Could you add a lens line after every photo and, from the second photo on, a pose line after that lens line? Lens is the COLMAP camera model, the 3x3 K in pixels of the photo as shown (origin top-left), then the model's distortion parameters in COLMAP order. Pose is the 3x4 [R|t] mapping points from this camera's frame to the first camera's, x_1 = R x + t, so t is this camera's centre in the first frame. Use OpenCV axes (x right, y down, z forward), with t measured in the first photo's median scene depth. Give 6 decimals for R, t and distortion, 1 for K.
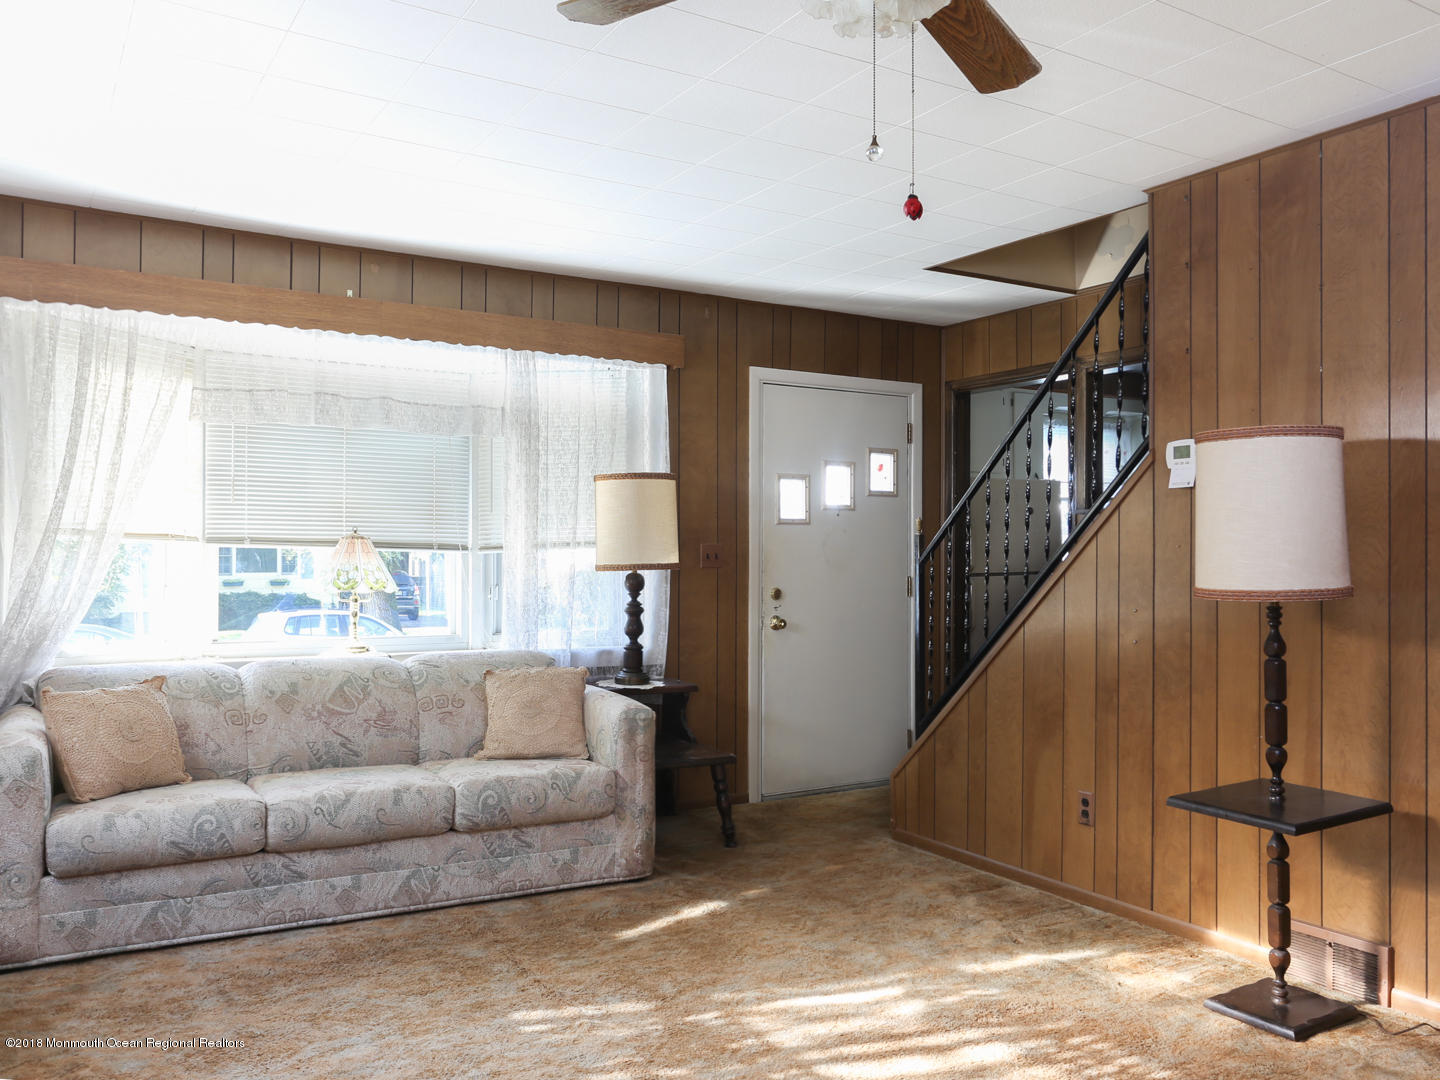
lens RADIAL K [[1192.4, 0, 720.0], [0, 1192.4, 540.0], [0, 0, 1]] dist [-0.005758, 0.007416]
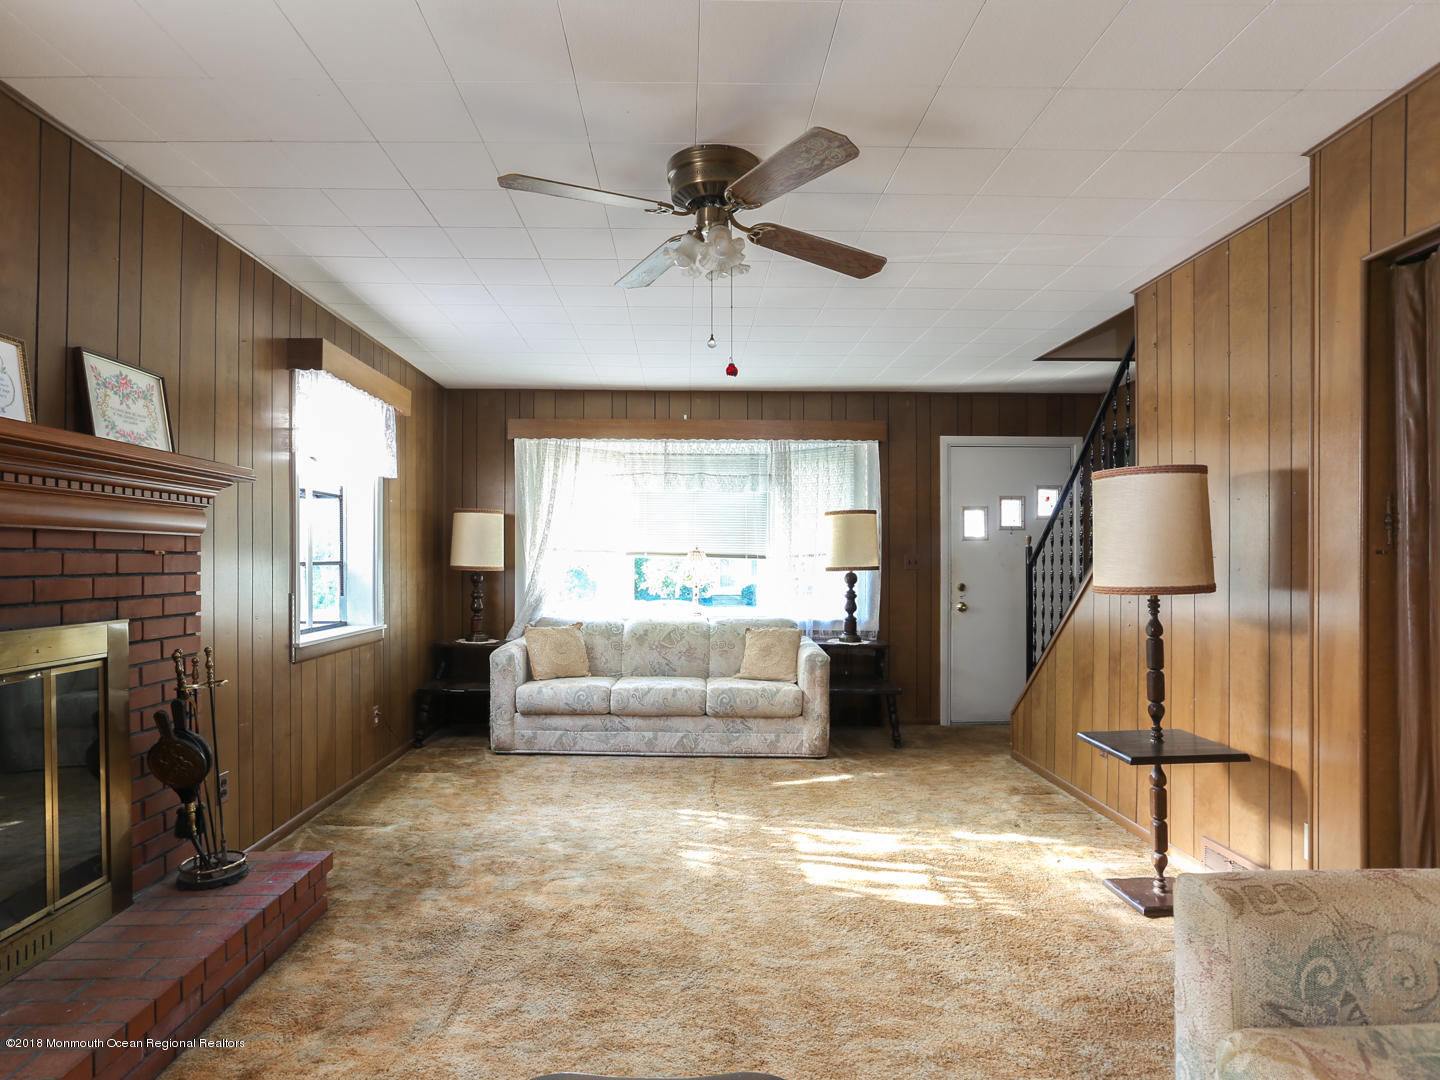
lens RADIAL K [[802.6, 0, 679.7], [0, 802.6, 556.0], [0, 0, 1]] dist [-0.051769, 0.027040]
pose [[0.839789, -0.004477, -0.542894, 0.390782], [0.008329, 0.999955, 0.004638, -0.001981], [0.542849, -0.008416, 0.839788, -0.034592]]
